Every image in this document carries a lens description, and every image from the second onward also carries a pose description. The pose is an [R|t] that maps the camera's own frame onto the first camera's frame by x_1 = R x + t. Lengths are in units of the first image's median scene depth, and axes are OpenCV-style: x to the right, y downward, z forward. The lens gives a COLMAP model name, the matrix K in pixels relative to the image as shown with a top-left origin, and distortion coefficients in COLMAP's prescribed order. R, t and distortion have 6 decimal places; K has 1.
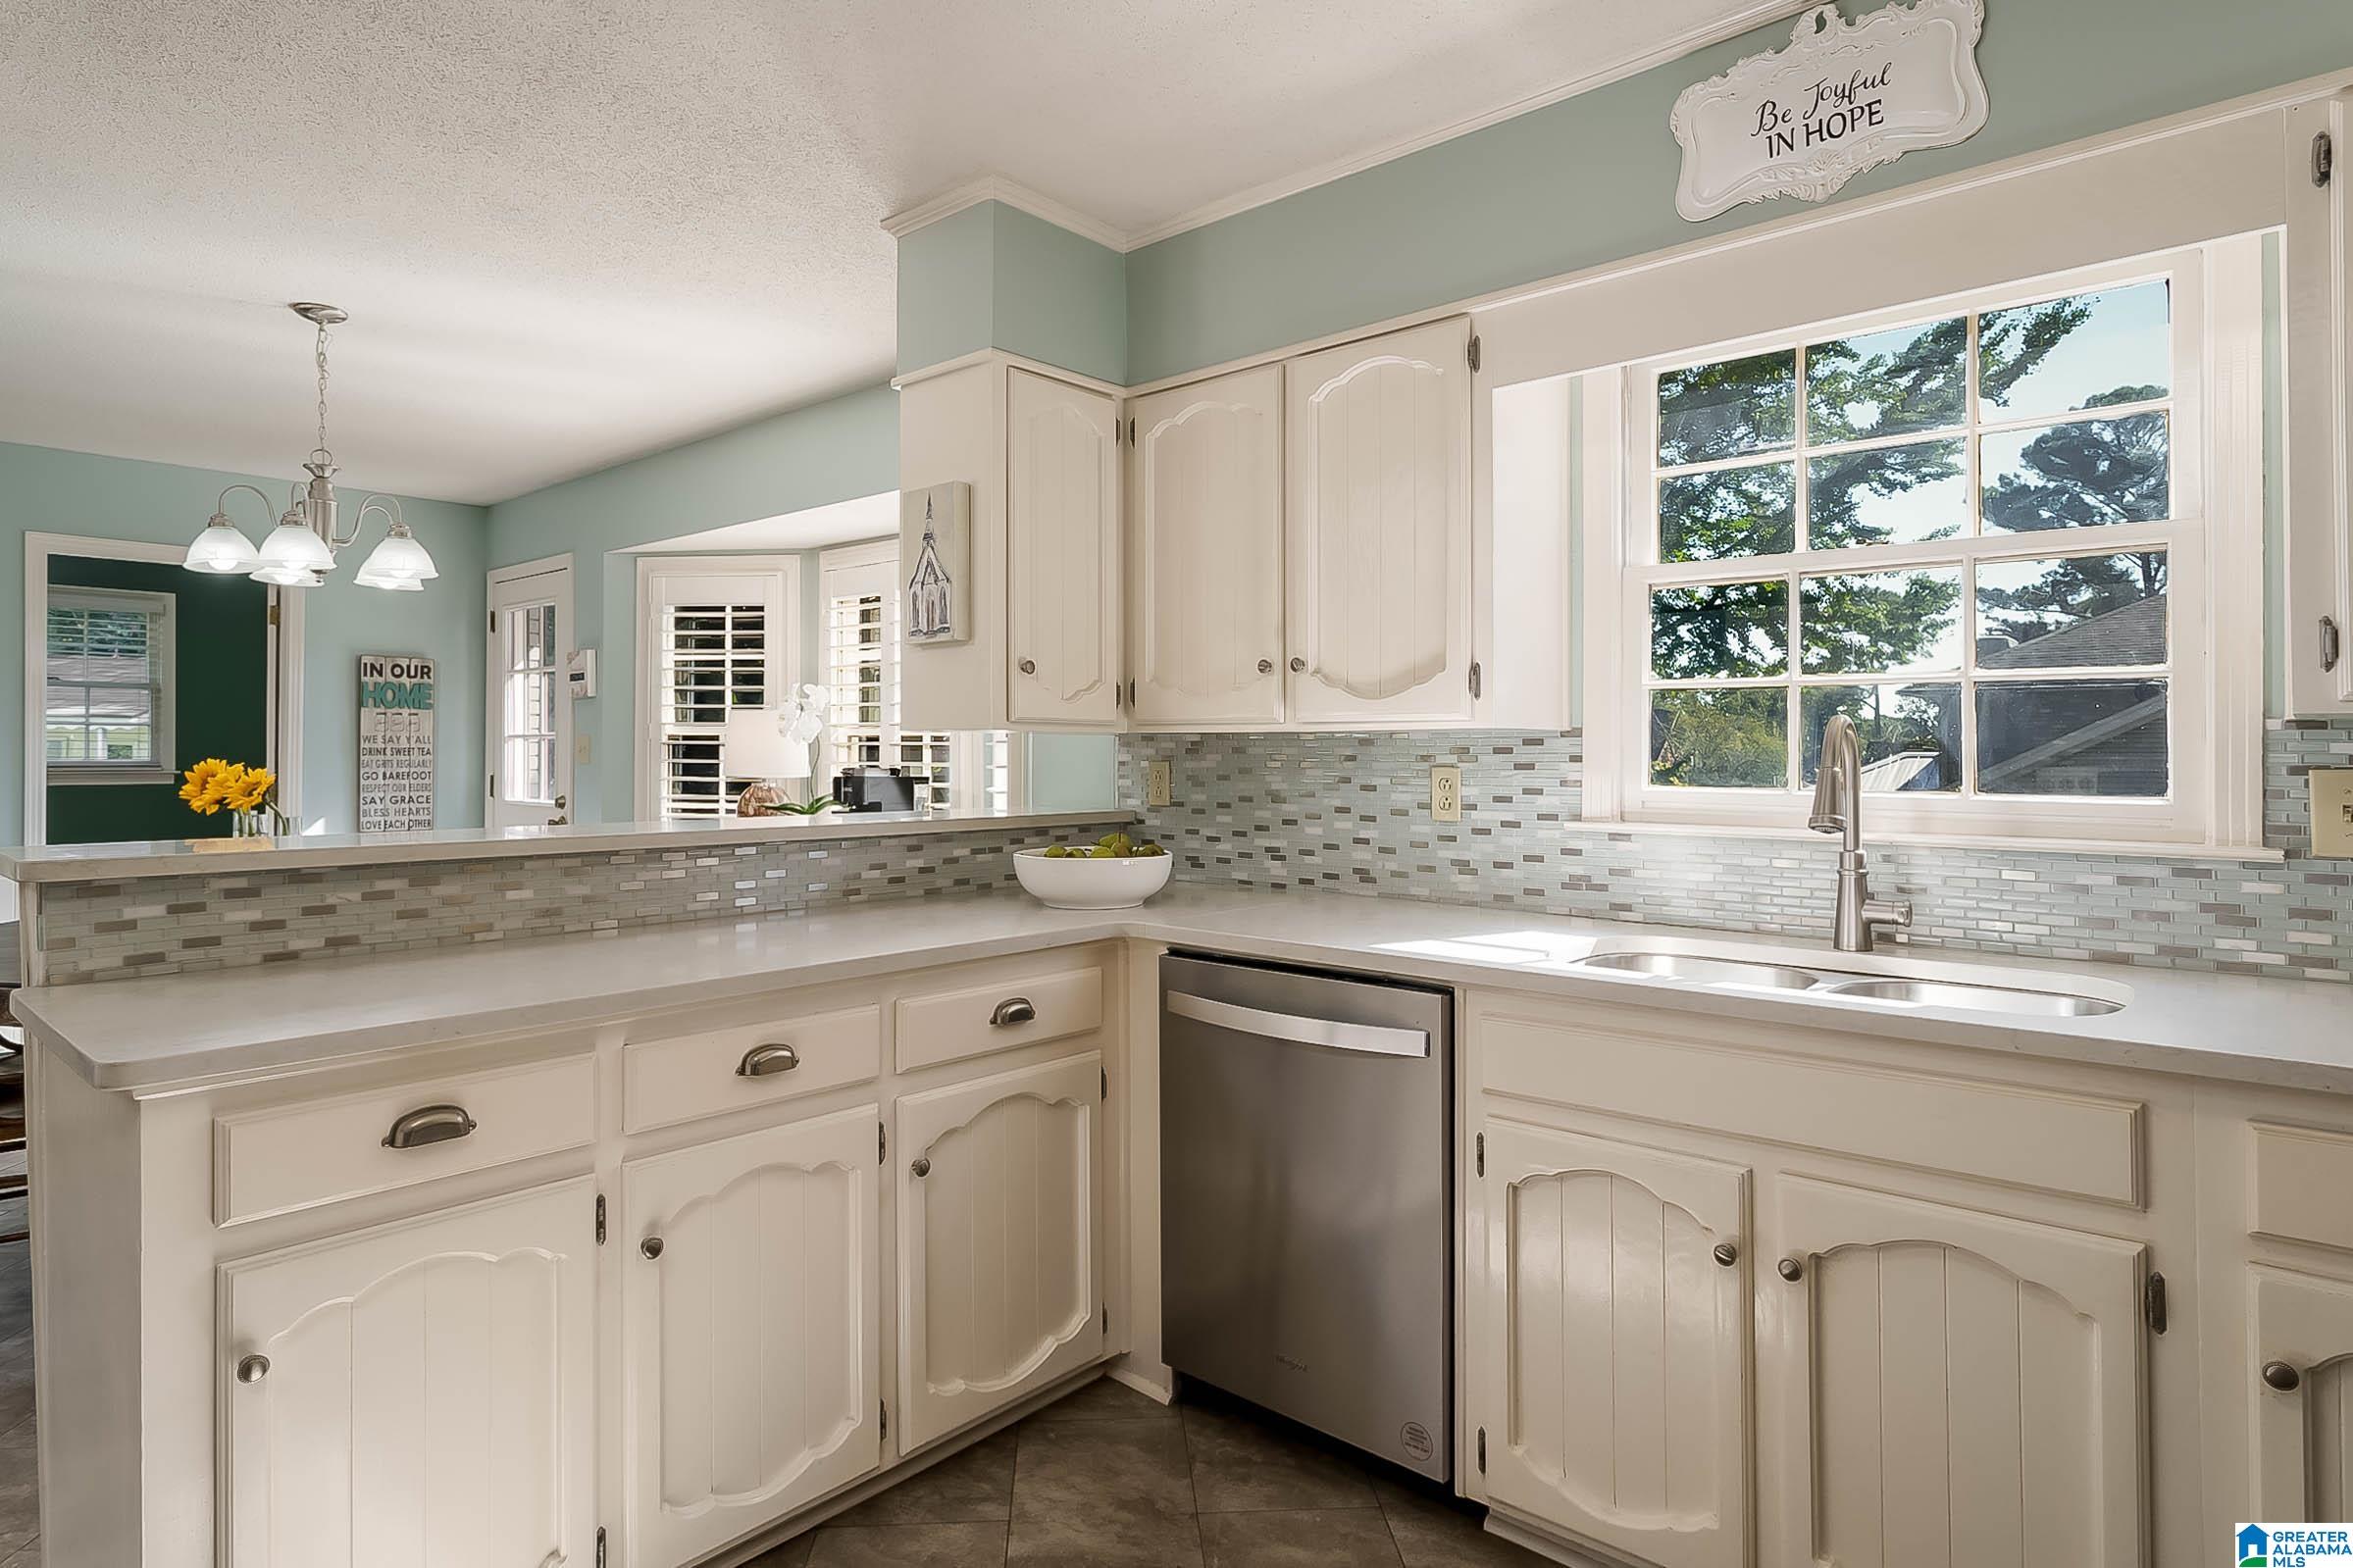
lens RADIAL K [[1306.2, 0, 1171.3], [0, 1306.2, 732.9], [0, 0, 1]] dist [0.001073, 0.000964]
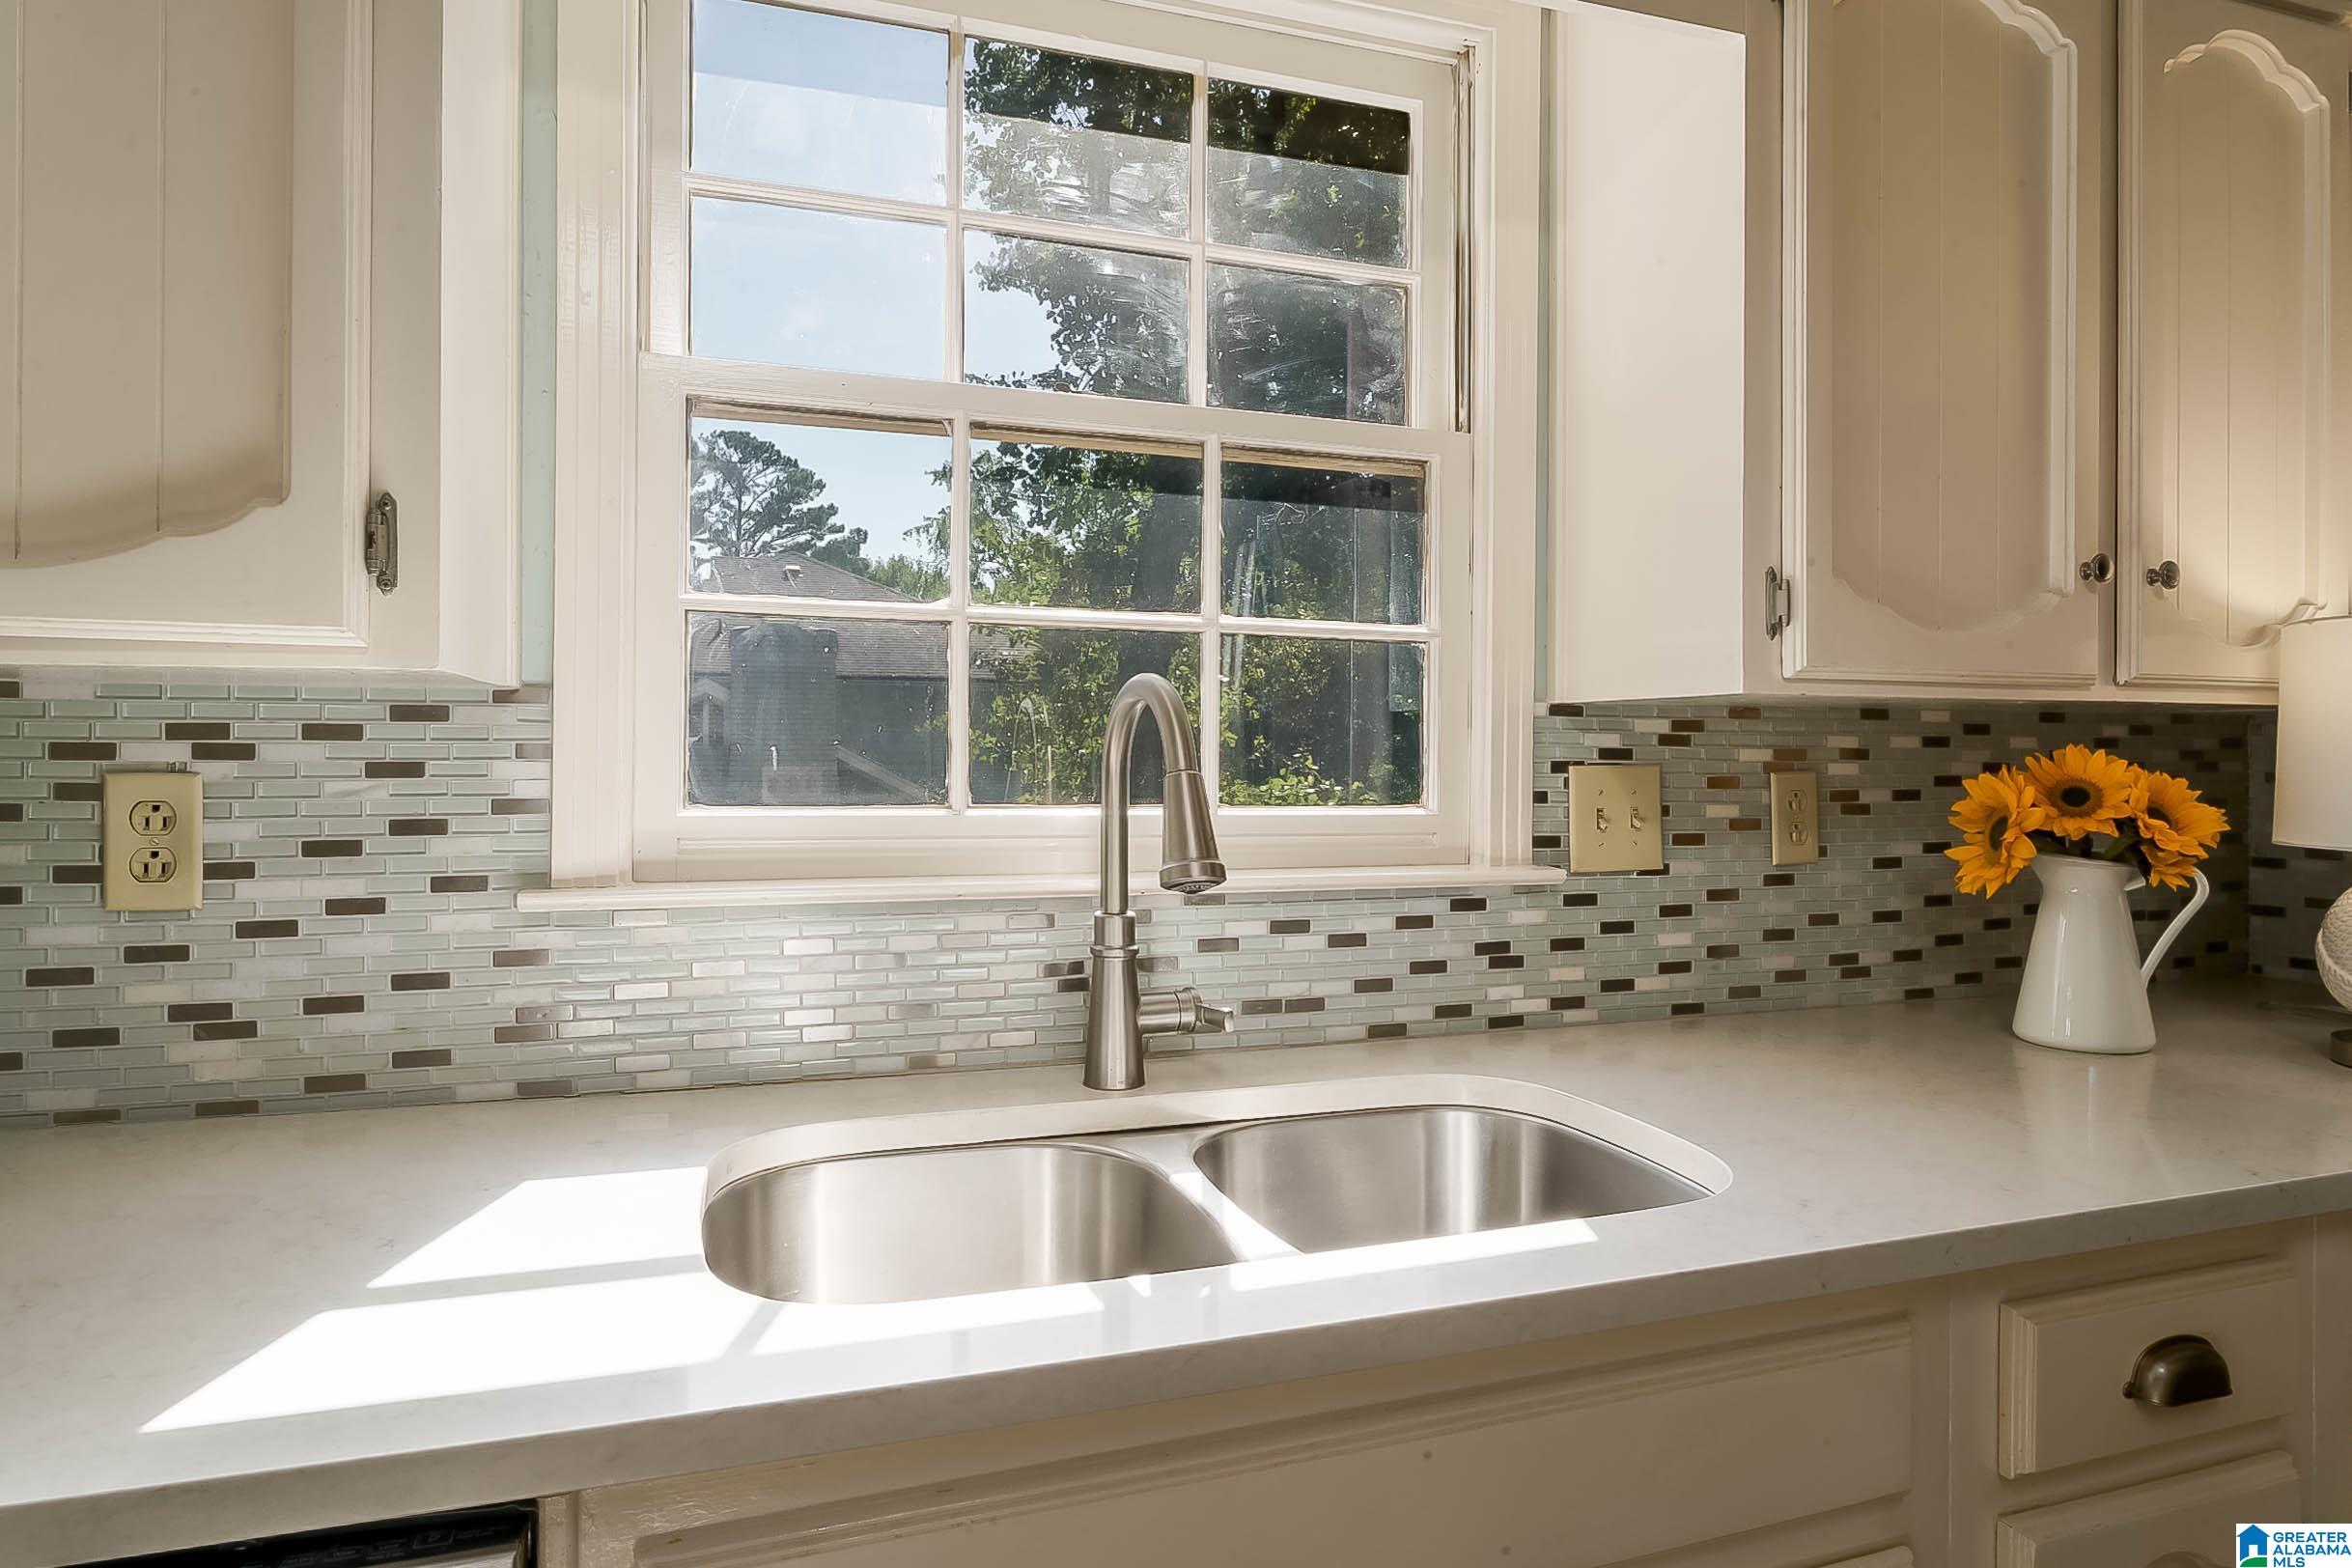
lens RADIAL K [[1371.8, 0, 1175.2], [0, 1371.8, 742.9], [0, 0, 1]] dist [-0.006852, -0.000725]
pose [[0.503926, 0.003779, 0.863738, 0.010913], [-0.019074, 0.999795, 0.006754, 0.009229], [-0.863536, -0.019878, 0.503895, 0.564283]]
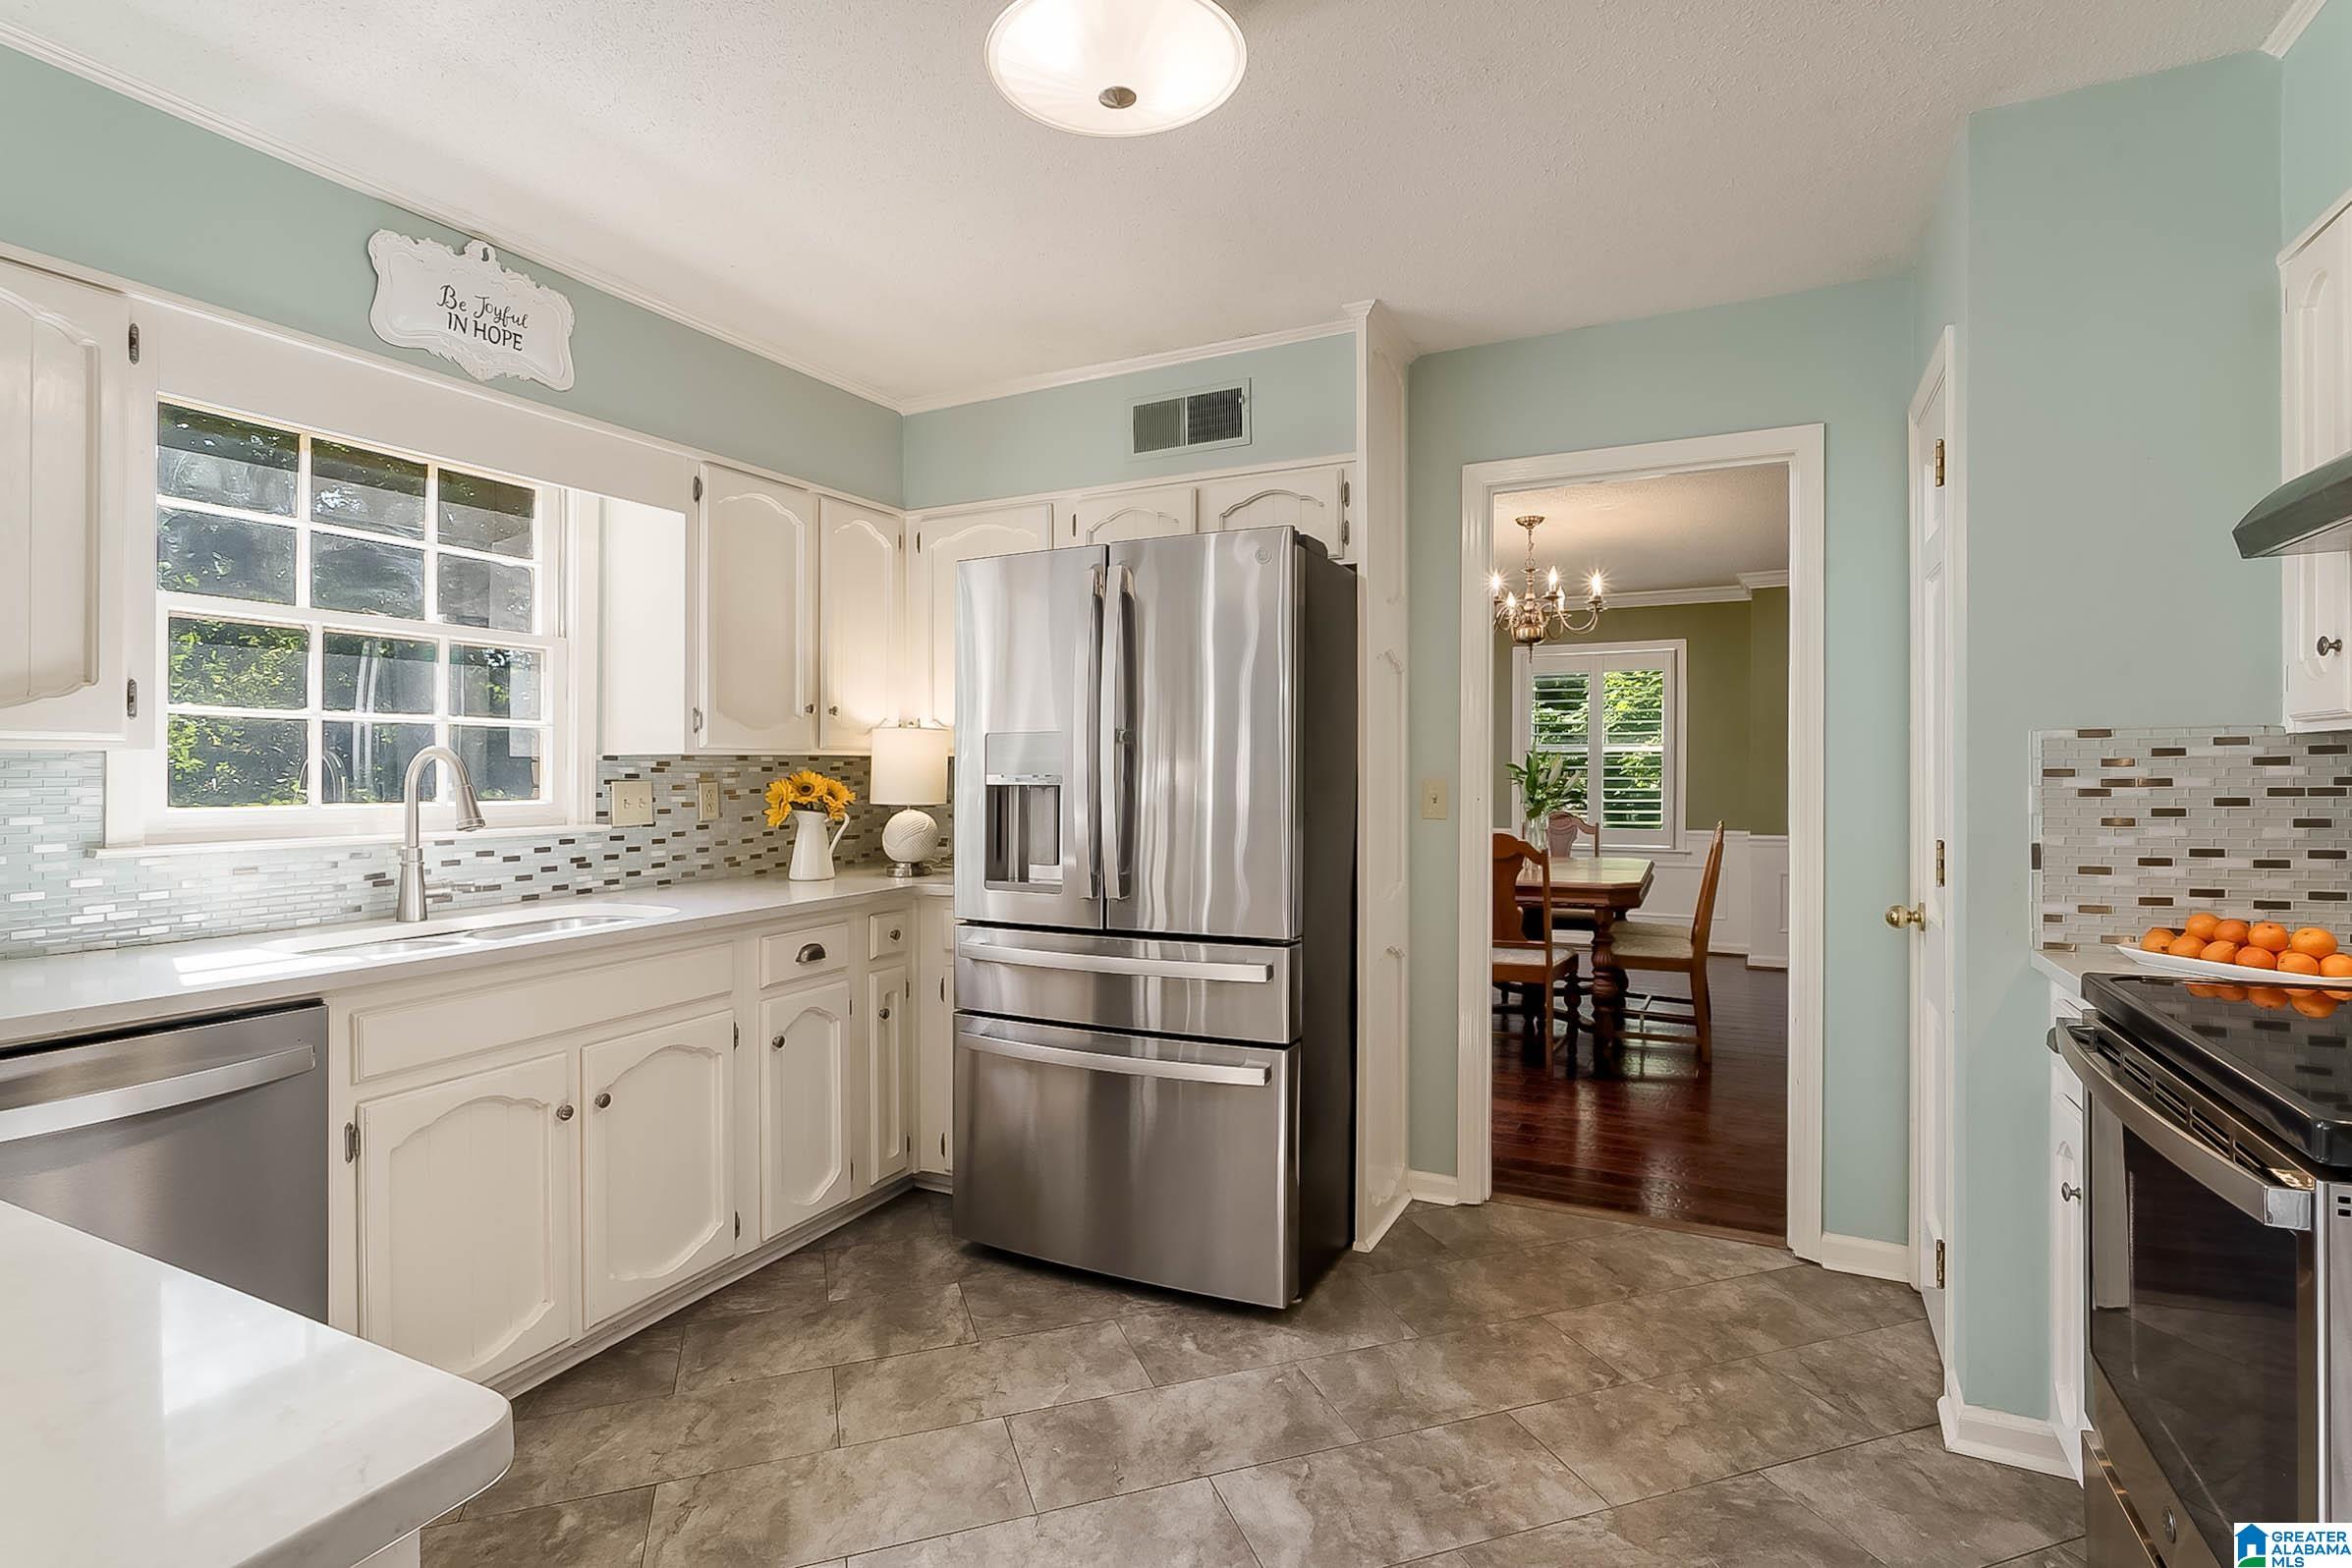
lens RADIAL K [[1119.7, 0, 1174.7], [0, 1119.7, 761.7], [0, 0, 1]] dist [-0.002021, -0.000465]
pose [[-0.257412, 0.004759, 0.966290, -0.659629], [-0.011741, 0.999899, -0.008052, 0.002098], [-0.966230, -0.013418, -0.257330, 0.451907]]
